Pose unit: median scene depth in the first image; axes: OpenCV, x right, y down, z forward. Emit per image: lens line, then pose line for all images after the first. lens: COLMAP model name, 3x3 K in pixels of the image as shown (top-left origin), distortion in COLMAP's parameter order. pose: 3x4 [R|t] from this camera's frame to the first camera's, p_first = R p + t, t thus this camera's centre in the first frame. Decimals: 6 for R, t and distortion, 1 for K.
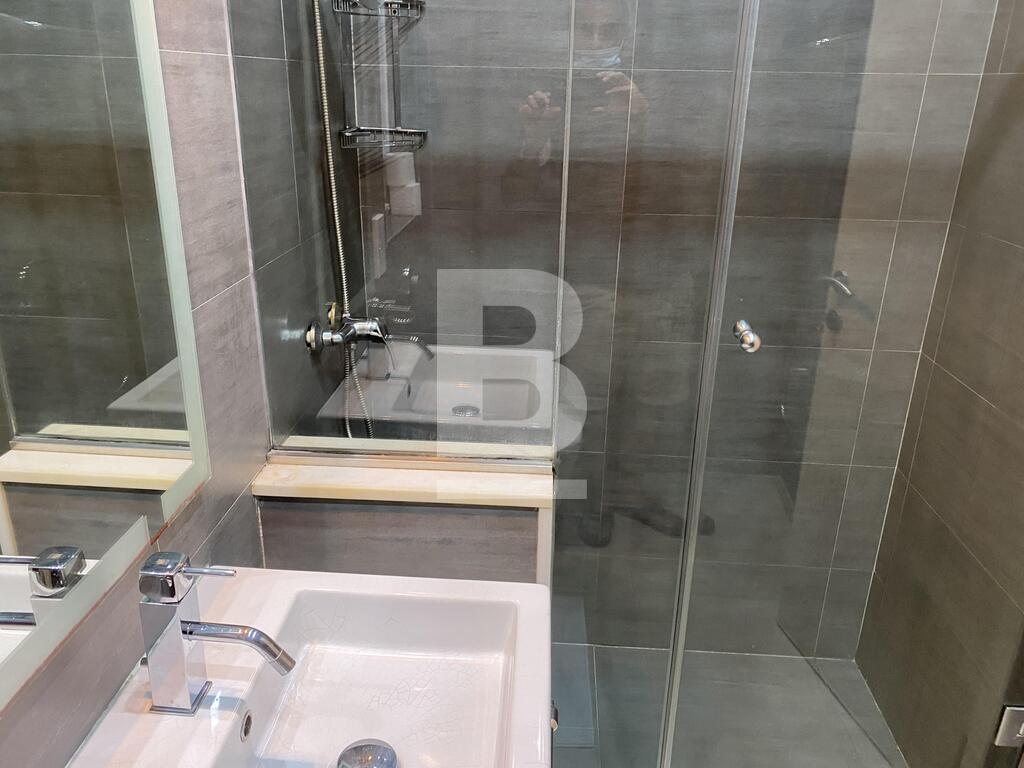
lens RADIAL K [[781.9, 0, 515.4], [0, 781.9, 379.2], [0, 0, 1]] dist [0.077499, -0.123502]
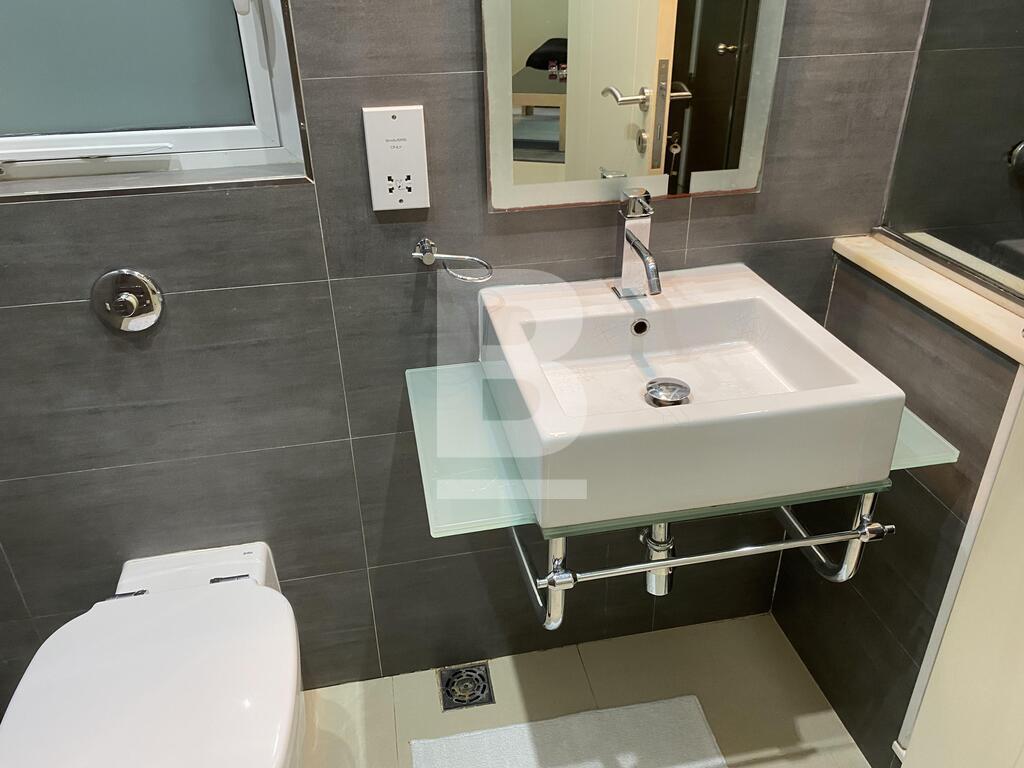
lens RADIAL K [[781.9, 0, 515.4], [0, 781.9, 379.2], [0, 0, 1]] dist [0.077499, -0.123502]
pose [[0.244783, 0.442751, -0.862585, 0.634167], [-0.324607, 0.875733, 0.357383, 0.048402], [0.913626, 0.192520, 0.358084, 0.186375]]
